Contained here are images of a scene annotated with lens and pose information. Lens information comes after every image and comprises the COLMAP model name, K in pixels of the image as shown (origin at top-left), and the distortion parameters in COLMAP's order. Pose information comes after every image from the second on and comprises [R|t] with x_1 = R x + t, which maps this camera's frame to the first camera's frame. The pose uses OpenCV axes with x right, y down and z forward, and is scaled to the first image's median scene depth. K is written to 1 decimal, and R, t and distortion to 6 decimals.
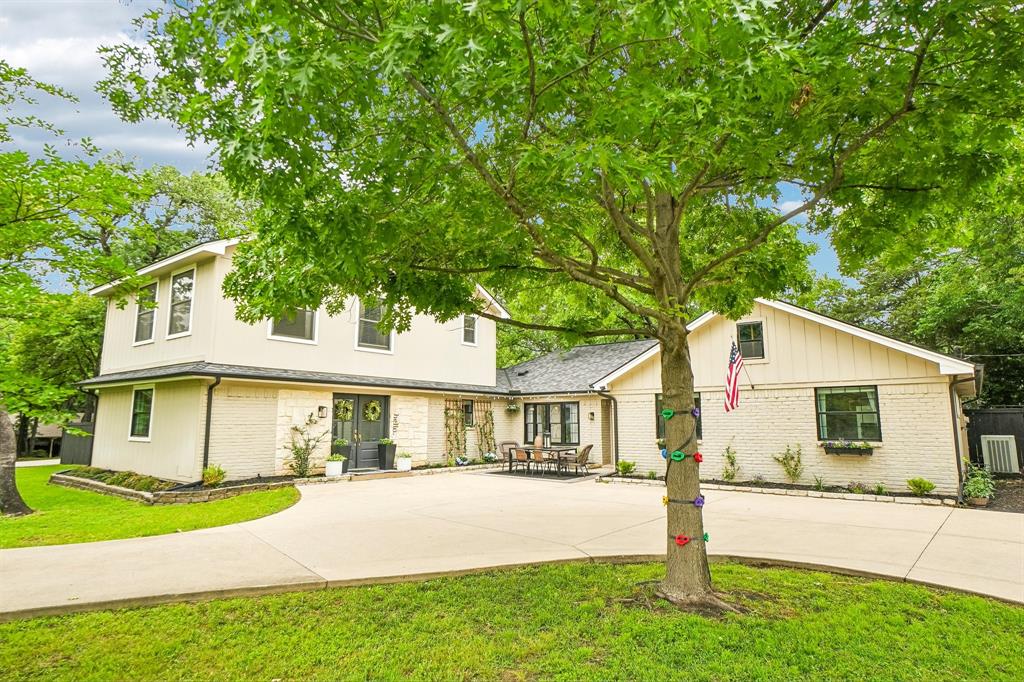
lens RADIAL K [[560.6, 0, 512.0], [0, 560.6, 341.0], [0, 0, 1]] dist [0.000503, 0.000134]
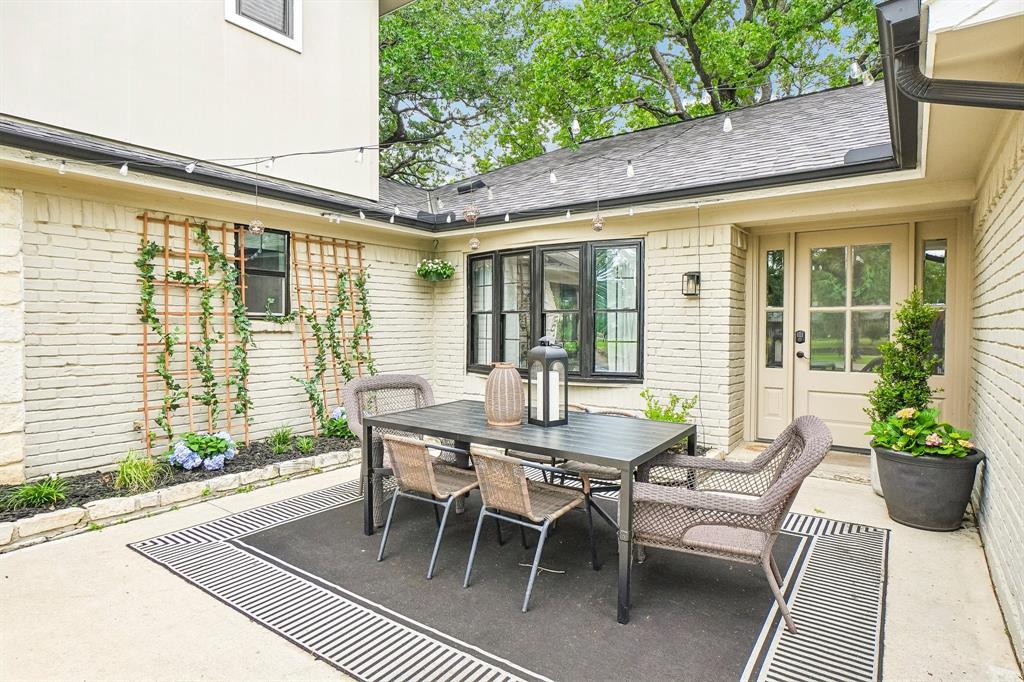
lens RADIAL K [[560.6, 0, 512.0], [0, 560.6, 341.0], [0, 0, 1]] dist [0.000503, 0.000134]
pose [[0.998949, -0.001210, 0.045817, 0.034892], [-0.006824, 0.984583, 0.174783, 0.108291], [-0.045322, -0.174912, 0.983540, 0.687168]]
